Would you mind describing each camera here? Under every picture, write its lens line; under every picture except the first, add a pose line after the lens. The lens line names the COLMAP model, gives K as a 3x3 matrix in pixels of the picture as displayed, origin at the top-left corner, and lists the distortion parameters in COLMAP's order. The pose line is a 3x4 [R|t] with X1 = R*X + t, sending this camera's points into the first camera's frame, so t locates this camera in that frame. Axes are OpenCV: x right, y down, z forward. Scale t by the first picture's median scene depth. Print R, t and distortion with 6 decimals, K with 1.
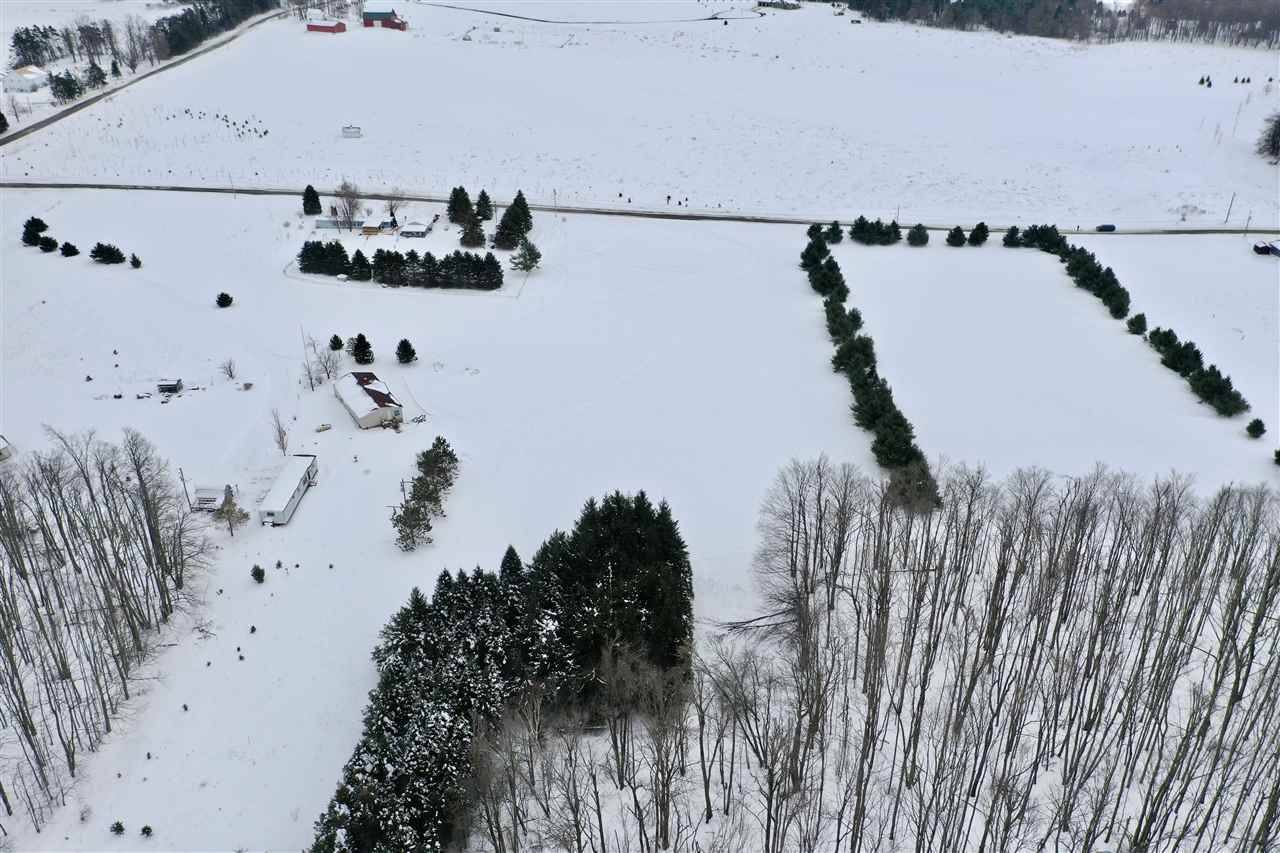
lens RADIAL K [[998.9, 0, 640.0], [0, 998.9, 426.5], [0, 0, 1]] dist [0.000425, -0.005690]
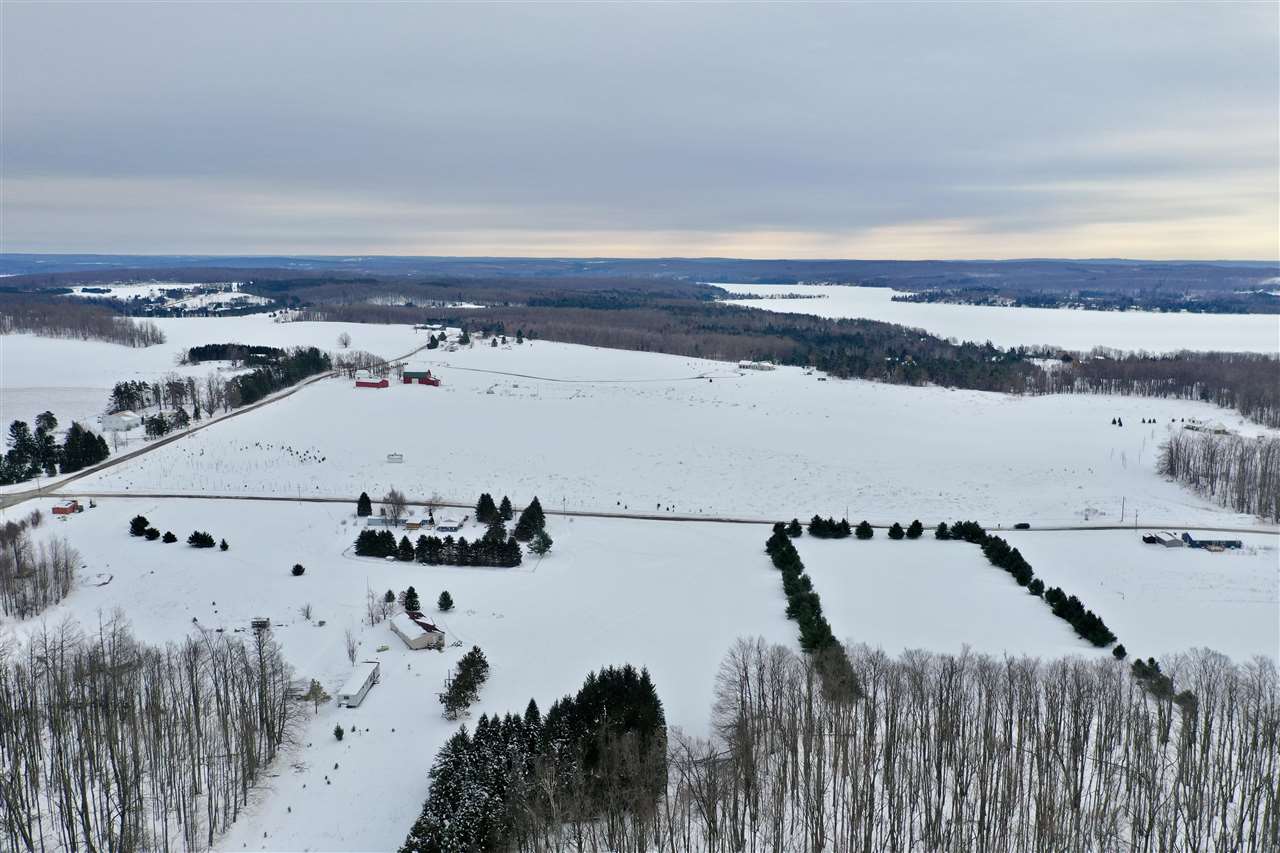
lens RADIAL K [[998.9, 0, 640.0], [0, 998.9, 426.5], [0, 0, 1]] dist [0.000425, -0.005690]
pose [[0.999994, -0.003398, -0.001138, 0.010149], [0.002801, 0.939348, -0.342953, 0.118551], [0.002235, 0.342948, 0.939352, -0.203516]]
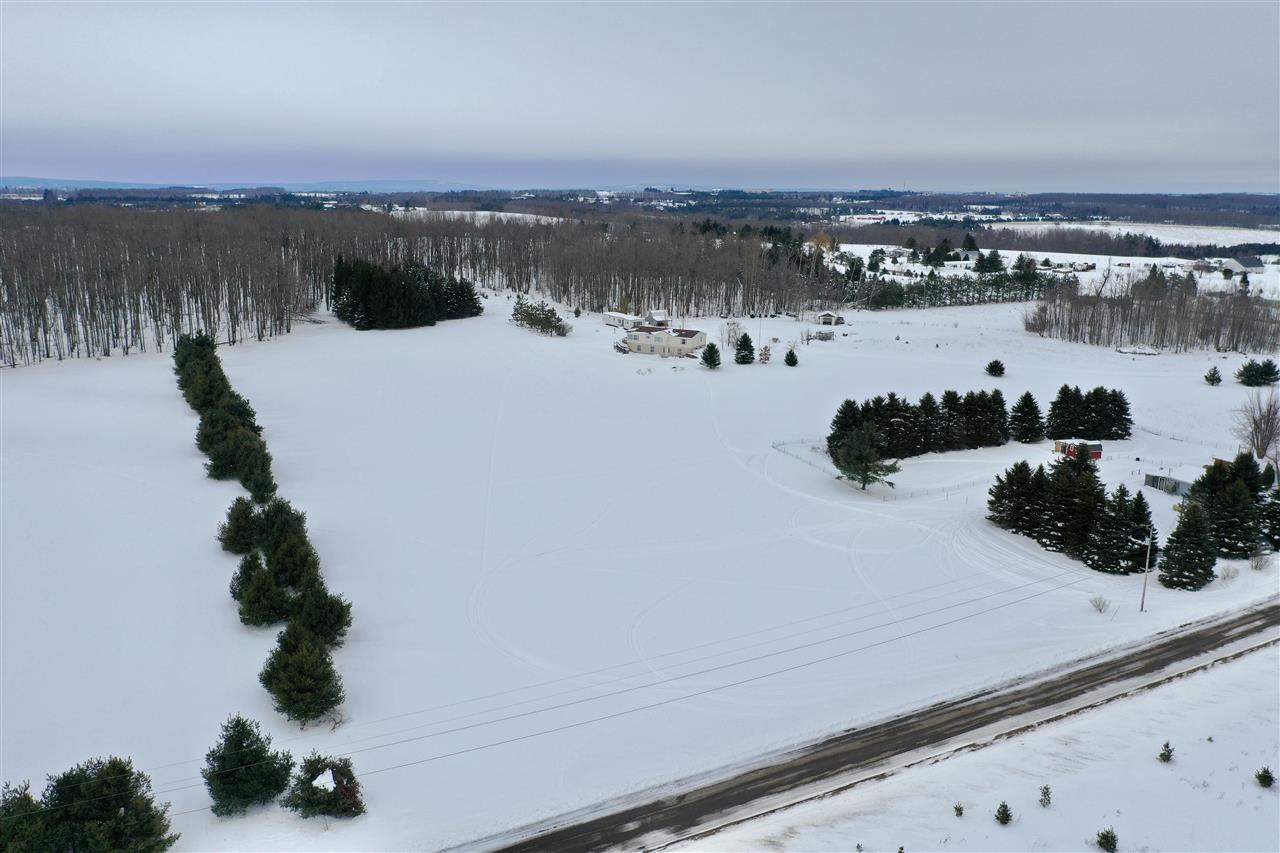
lens RADIAL K [[998.9, 0, 640.0], [0, 998.9, 426.5], [0, 0, 1]] dist [0.000425, -0.005690]
pose [[-0.869289, 0.092230, -0.485623, 0.251004], [-0.264647, 0.742931, 0.614829, -0.495377], [0.417490, 0.662983, -0.621414, 1.293299]]
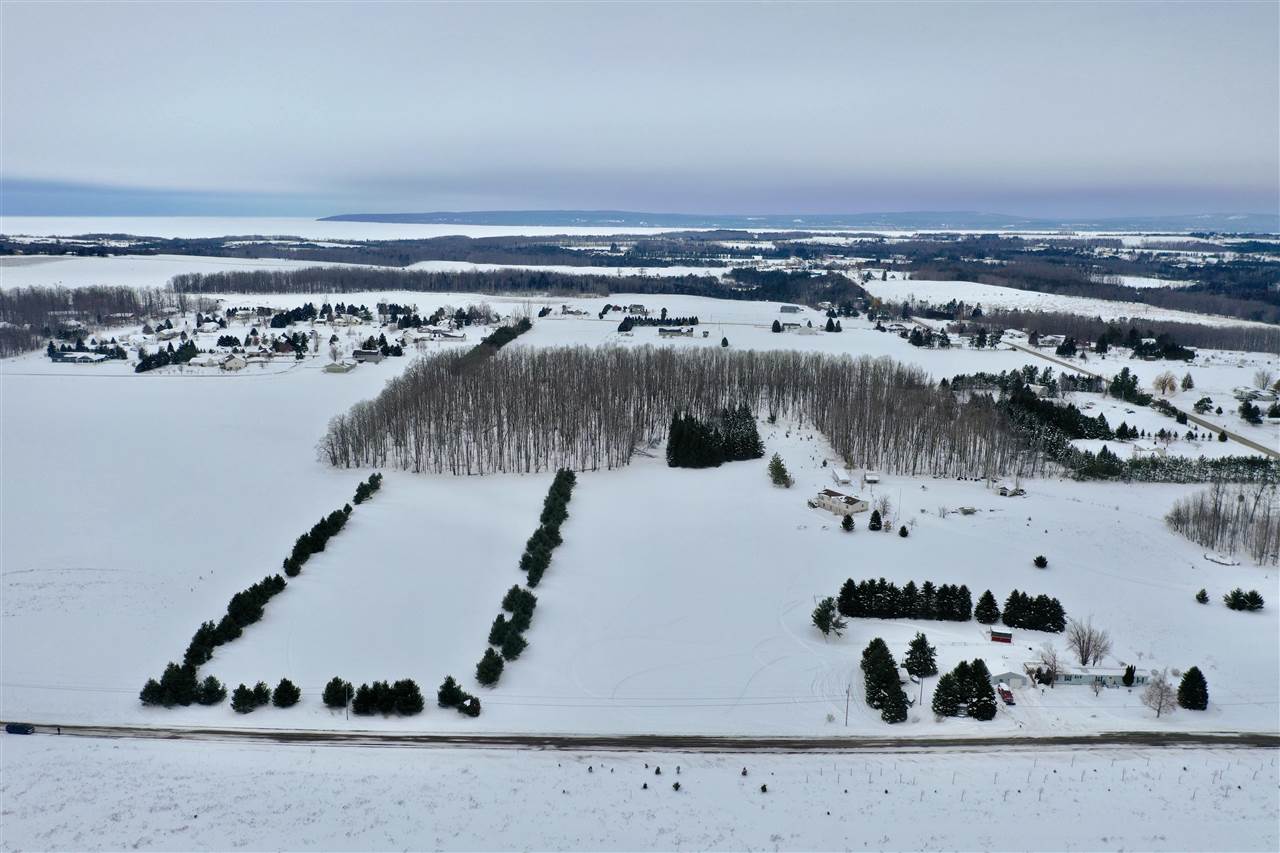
lens RADIAL K [[998.9, 0, 640.0], [0, 998.9, 426.5], [0, 0, 1]] dist [0.000425, -0.005690]
pose [[-0.999818, -0.017728, -0.007100, 0.072534], [-0.017960, 0.746507, 0.665135, -0.949150], [-0.006491, 0.665142, -0.746689, 1.611407]]
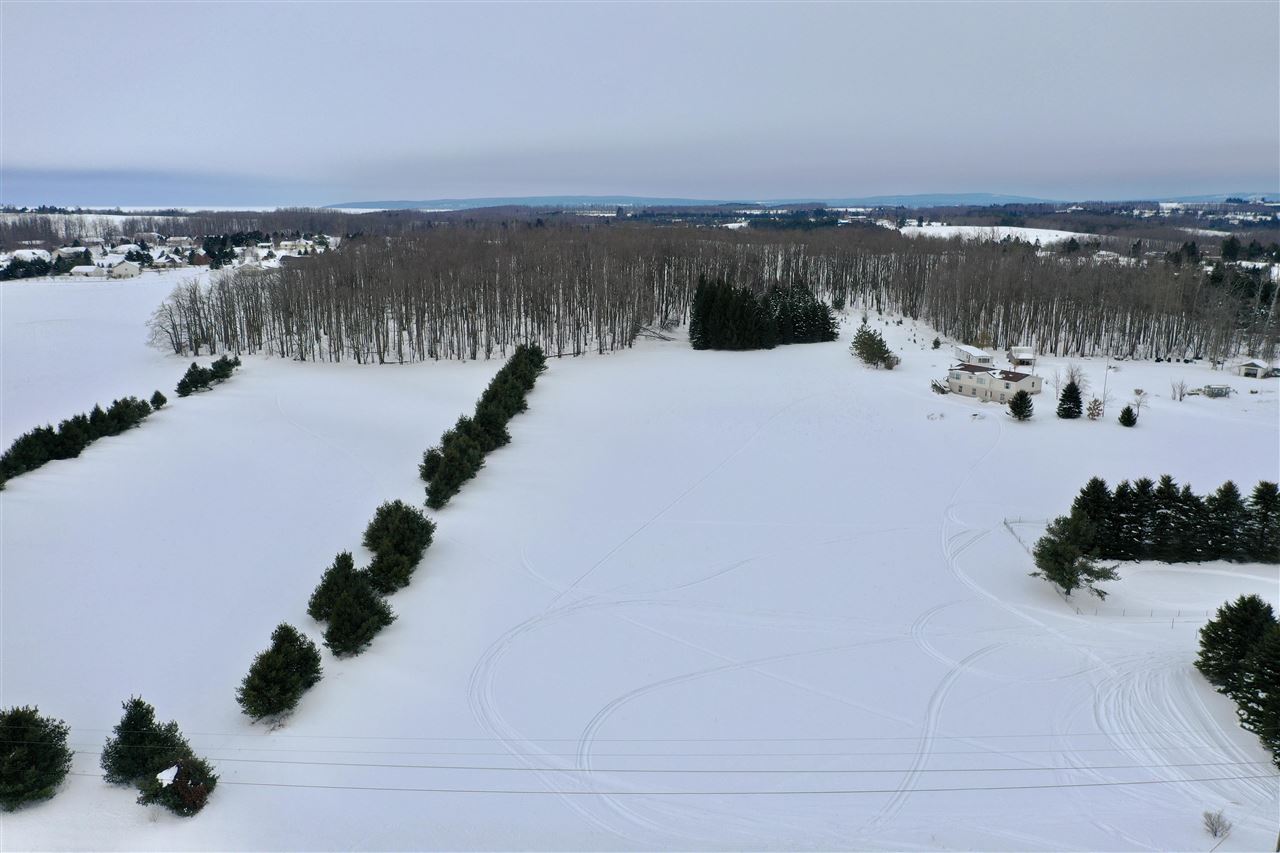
lens RADIAL K [[1009.8, 0, 640.0], [0, 1009.8, 426.5], [0, 0, 1]] dist [-0.003088, -0.006692]
pose [[-0.999931, -0.011614, 0.001895, 0.066586], [-0.007294, 0.738108, 0.674643, -0.510973], [-0.009234, 0.674583, -0.738141, 1.300922]]
